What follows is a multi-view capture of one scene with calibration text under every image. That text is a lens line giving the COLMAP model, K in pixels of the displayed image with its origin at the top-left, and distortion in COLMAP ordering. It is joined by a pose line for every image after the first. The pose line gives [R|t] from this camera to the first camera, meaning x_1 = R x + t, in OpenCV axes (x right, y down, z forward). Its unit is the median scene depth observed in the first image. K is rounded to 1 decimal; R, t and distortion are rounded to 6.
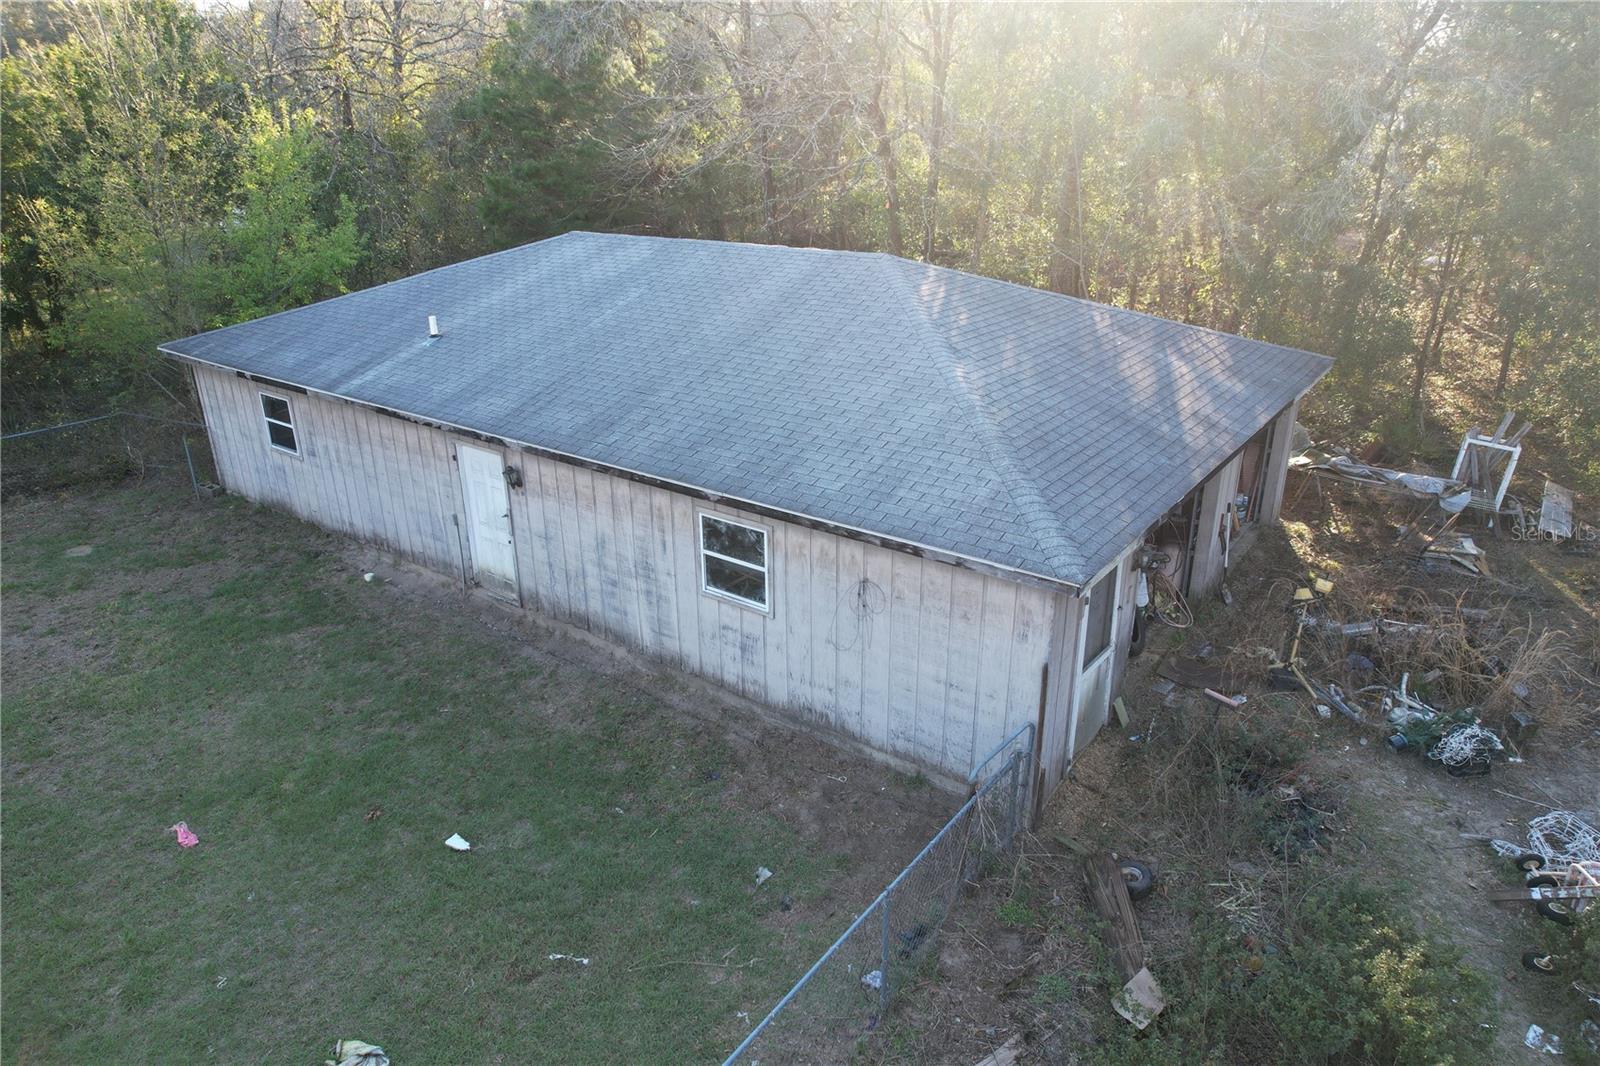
lens RADIAL K [[1026.7, 0, 800.0], [0, 1026.7, 533.0], [0, 0, 1]] dist [-0.079365, 0.070621]
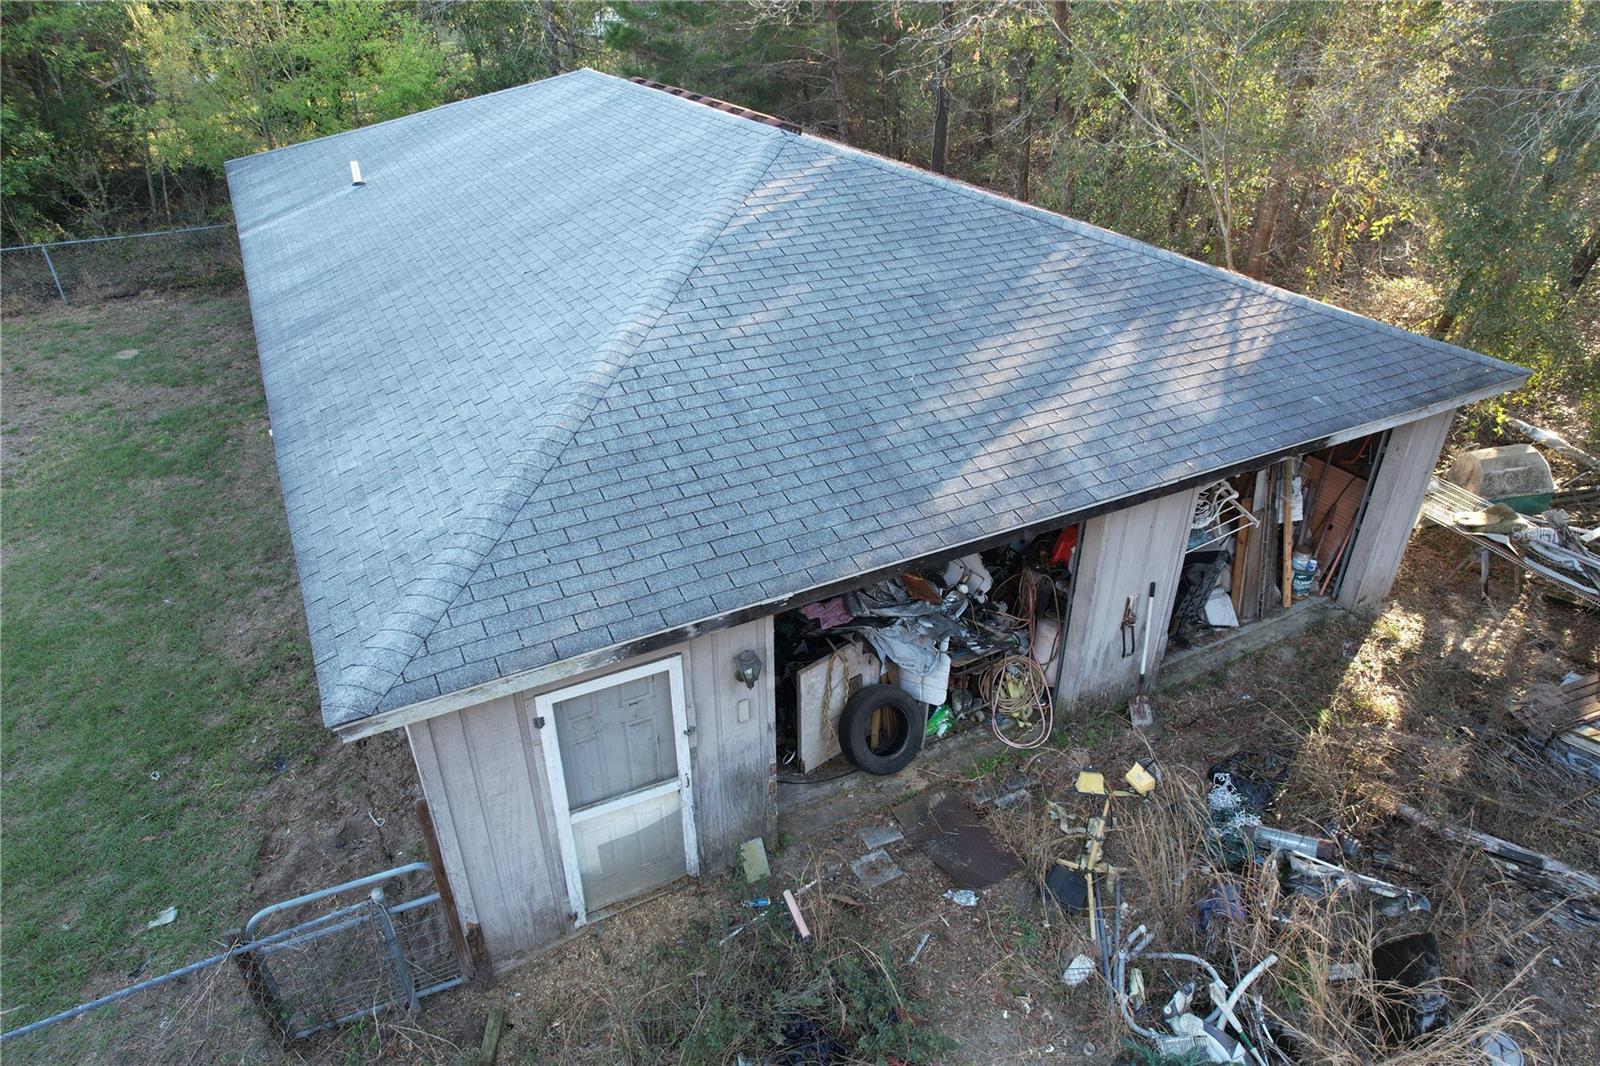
lens RADIAL K [[1026.7, 0, 800.0], [0, 1026.7, 533.0], [0, 0, 1]] dist [-0.079365, 0.070621]
pose [[0.901704, 0.226419, -0.368327, 0.412090], [-0.167467, 0.968313, 0.185267, -0.127951], [0.398604, -0.105373, 0.911050, 0.309945]]
